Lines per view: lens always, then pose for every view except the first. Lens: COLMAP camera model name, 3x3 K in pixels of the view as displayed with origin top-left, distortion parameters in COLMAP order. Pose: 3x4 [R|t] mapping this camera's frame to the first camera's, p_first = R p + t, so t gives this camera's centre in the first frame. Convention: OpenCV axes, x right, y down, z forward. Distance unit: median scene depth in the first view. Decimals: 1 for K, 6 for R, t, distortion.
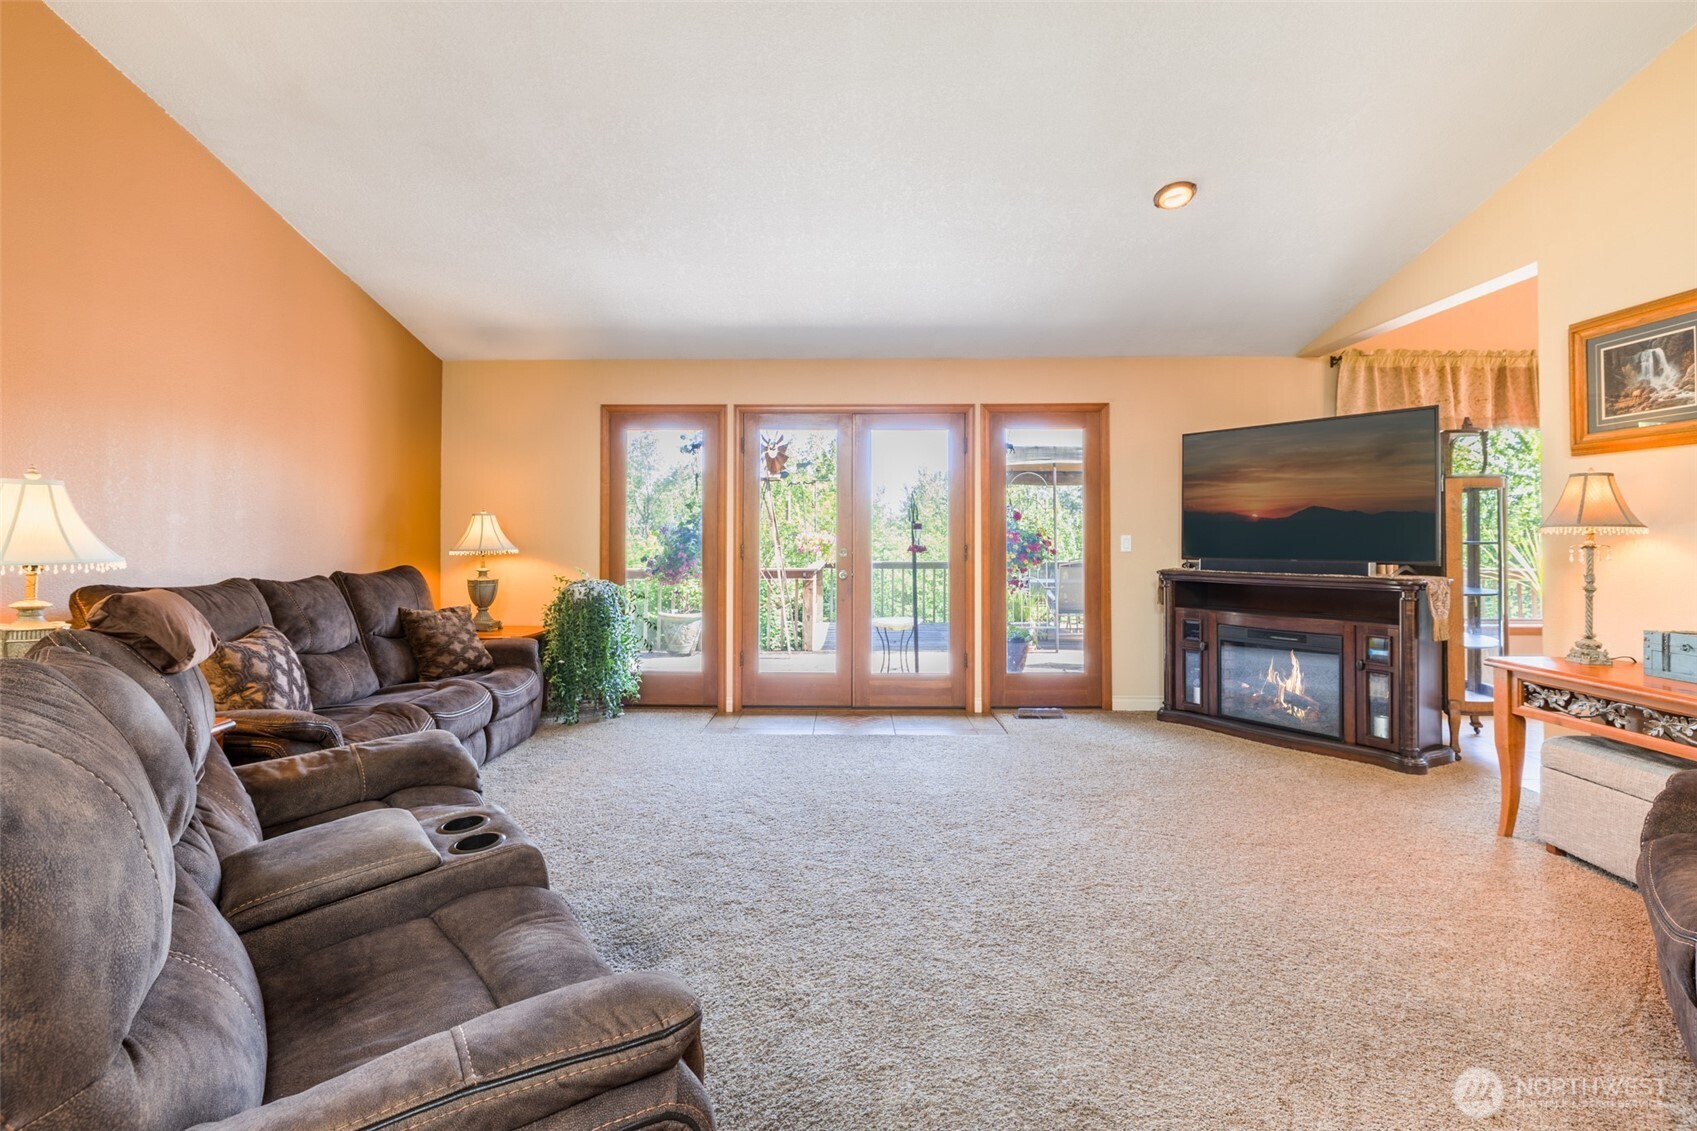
lens RADIAL K [[802.8, 0, 857.8], [0, 802.8, 529.6], [0, 0, 1]] dist [-0.008634, 0.001702]
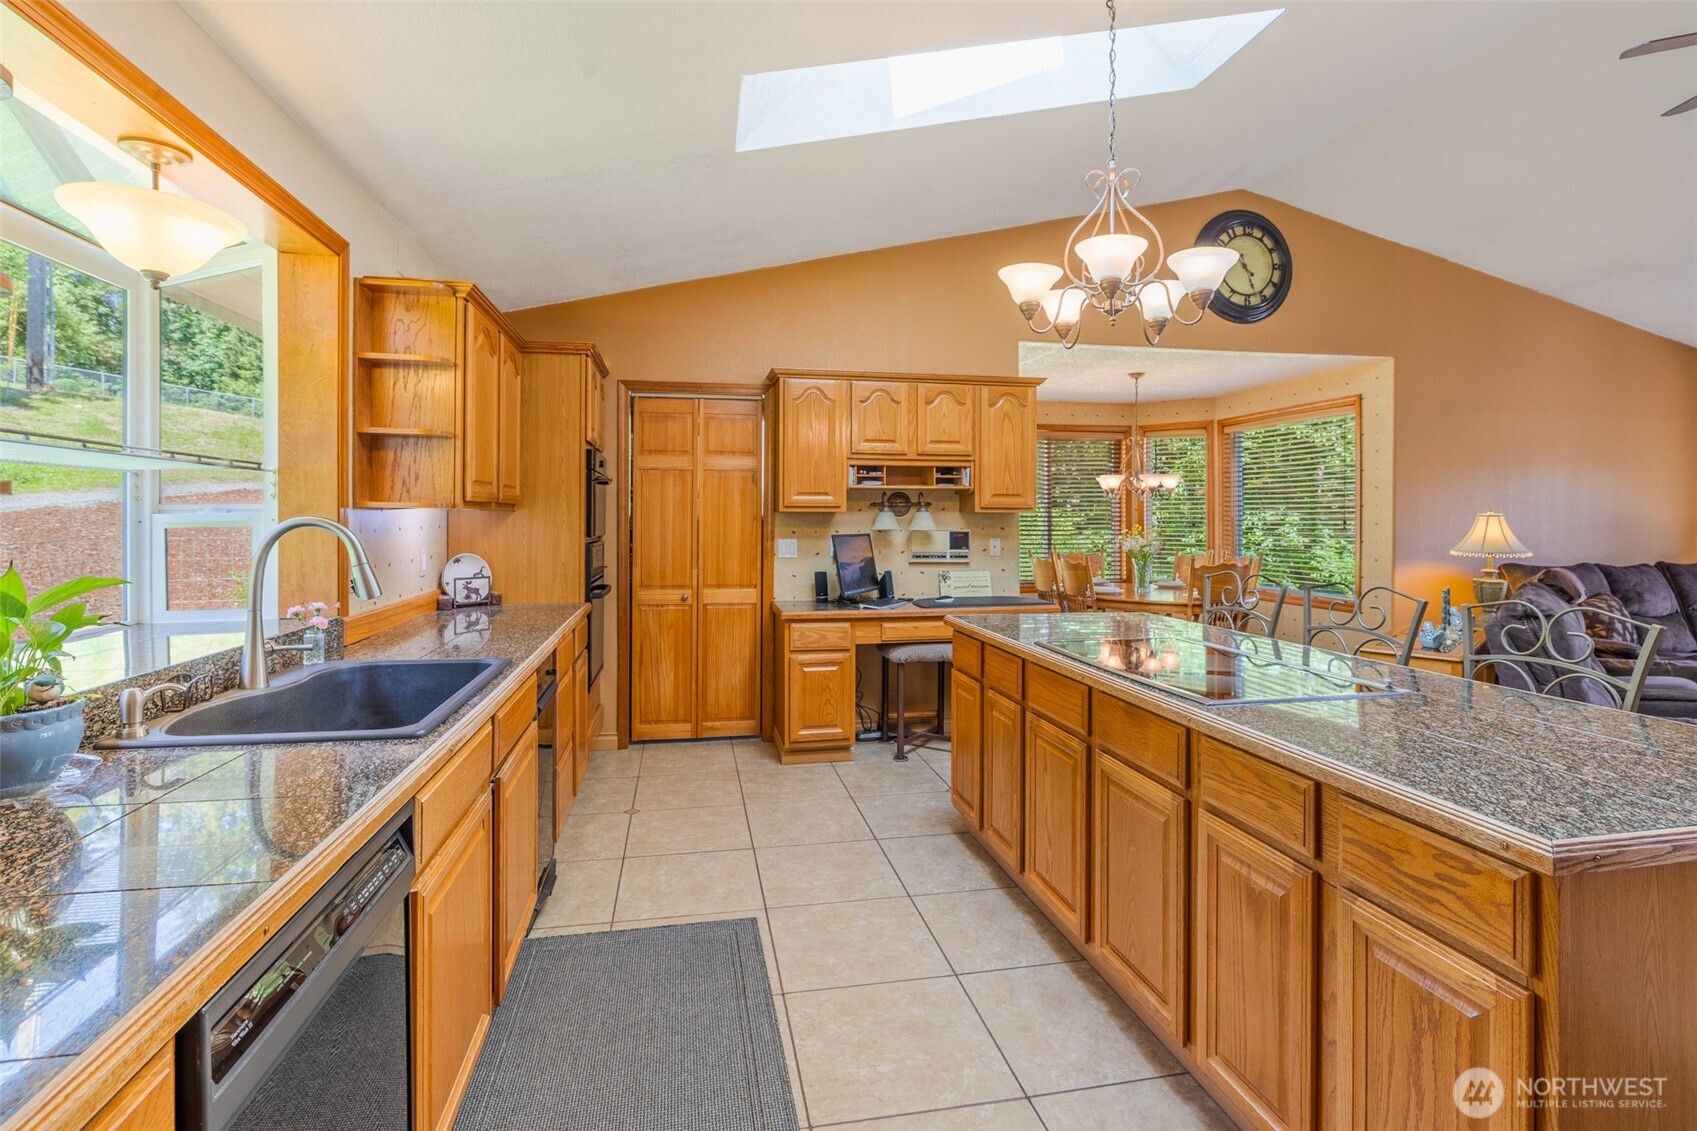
lens RADIAL K [[802.8, 0, 839.6], [0, 802.8, 515.7], [0, 0, 1]] dist [-0.008634, 0.001702]
pose [[0.182960, 0.001379, -0.983119, 0.387246], [0.011242, 0.999931, 0.003494, -0.041066], [0.983056, -0.011692, 0.182932, -0.563719]]
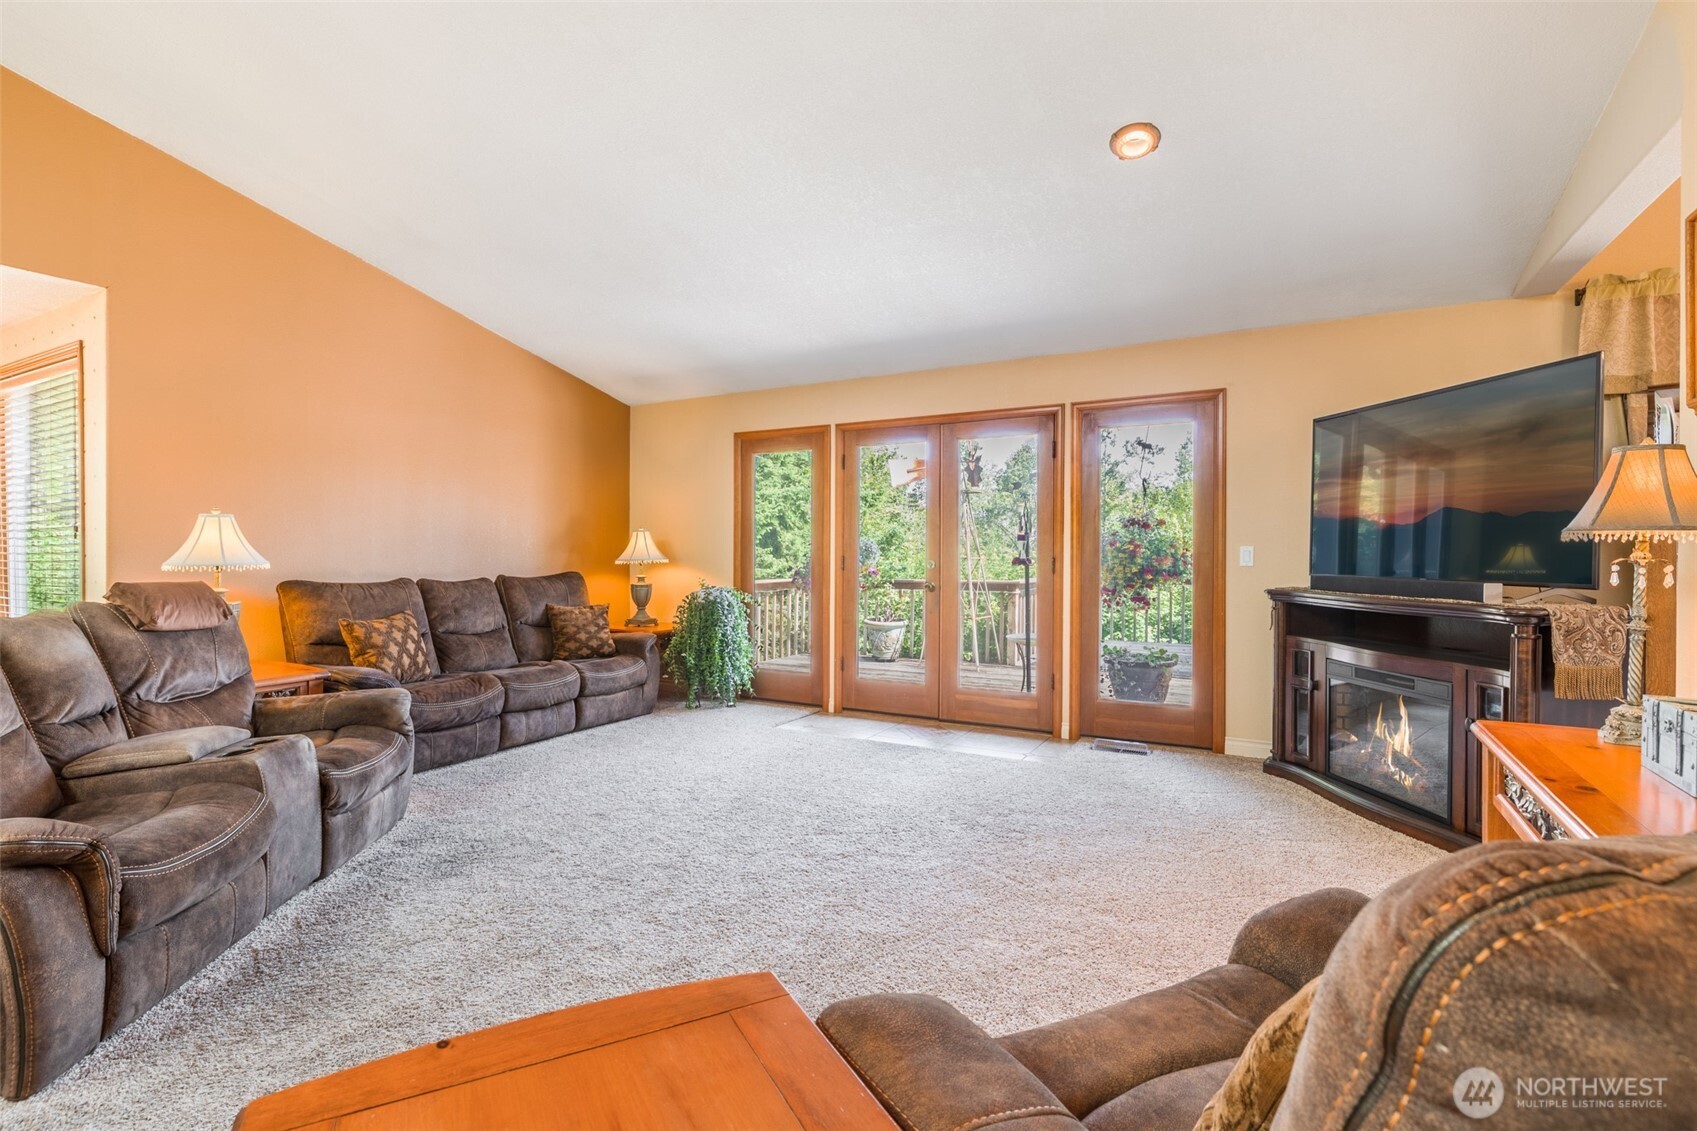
lens RADIAL K [[802.8, 0, 853.7], [0, 802.8, 561.8], [0, 0, 1]] dist [-0.008634, 0.001702]
pose [[0.876036, 0.006031, -0.482209, 0.444805], [0.005730, 0.999721, 0.022914, 0.002113], [0.482212, -0.022837, 0.875757, 0.091725]]
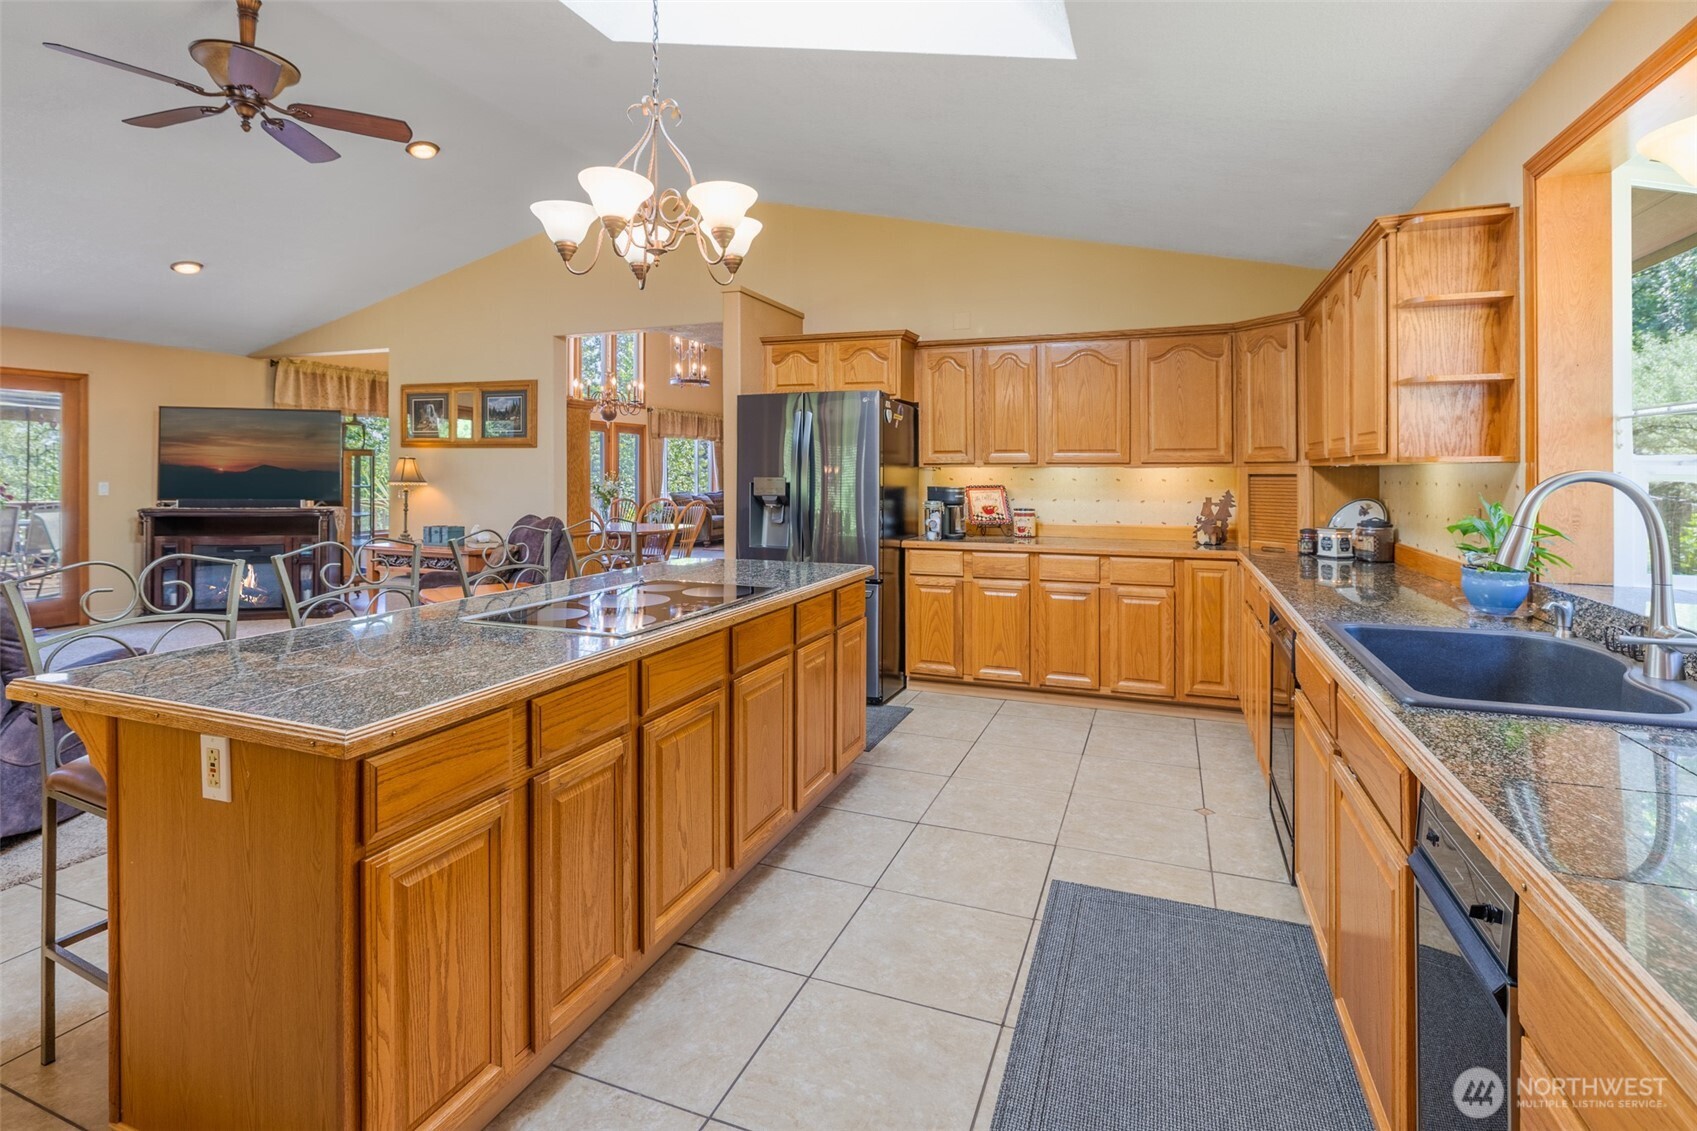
lens RADIAL K [[802.8, 0, 806.5], [0, 802.8, 473.3], [0, 0, 1]] dist [-0.008634, 0.001702]
pose [[0.389435, 0.000145, 0.921054, -0.449238], [-0.016588, 0.999839, 0.006856, -0.039784], [-0.920905, -0.017948, 0.389374, -0.572183]]
